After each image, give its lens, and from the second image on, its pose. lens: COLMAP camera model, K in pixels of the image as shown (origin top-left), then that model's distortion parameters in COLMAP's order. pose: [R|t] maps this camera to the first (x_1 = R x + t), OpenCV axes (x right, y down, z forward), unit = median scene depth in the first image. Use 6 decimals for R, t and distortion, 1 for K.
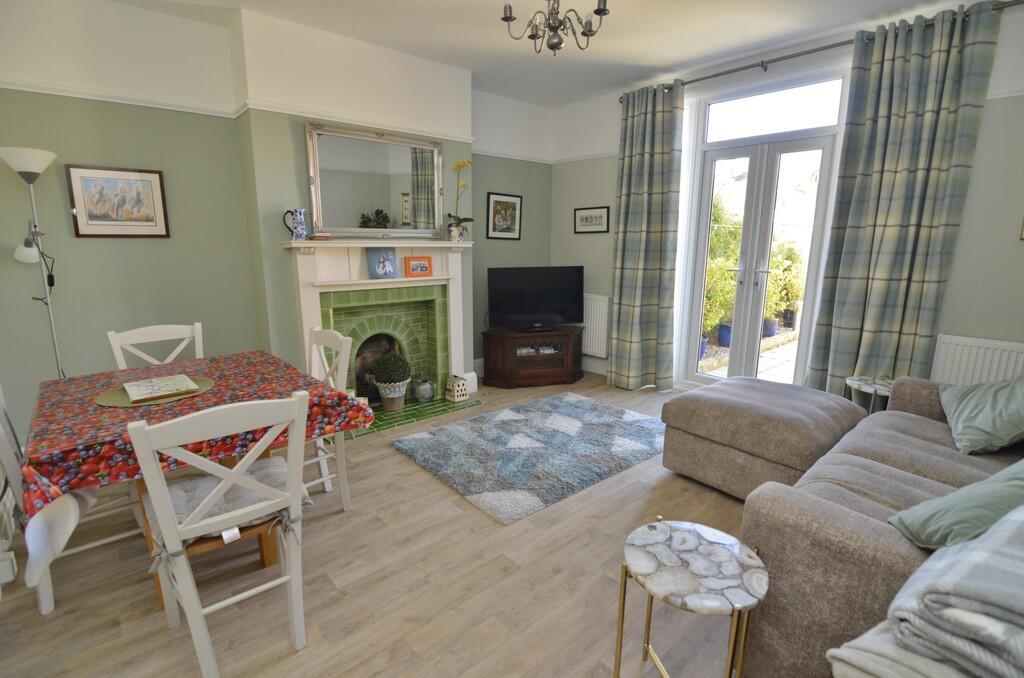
lens RADIAL K [[490.8, 0, 514.5], [0, 490.8, 340.1], [0, 0, 1]] dist [0.002190, -0.015048]
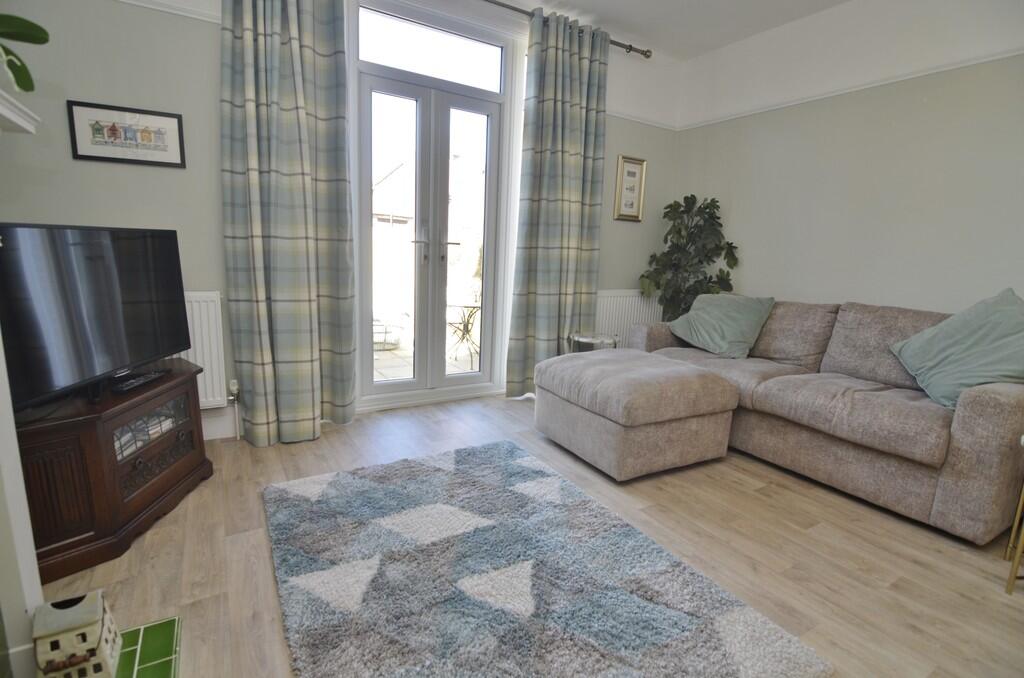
lens RADIAL K [[490.8, 0, 514.5], [0, 490.8, 340.1], [0, 0, 1]] dist [0.002190, -0.015048]
pose [[0.181358, -0.170239, 0.968570, -0.385083], [0.154942, 0.977548, 0.142805, -0.088177], [-0.971134, 0.124173, 0.203664, 0.824095]]
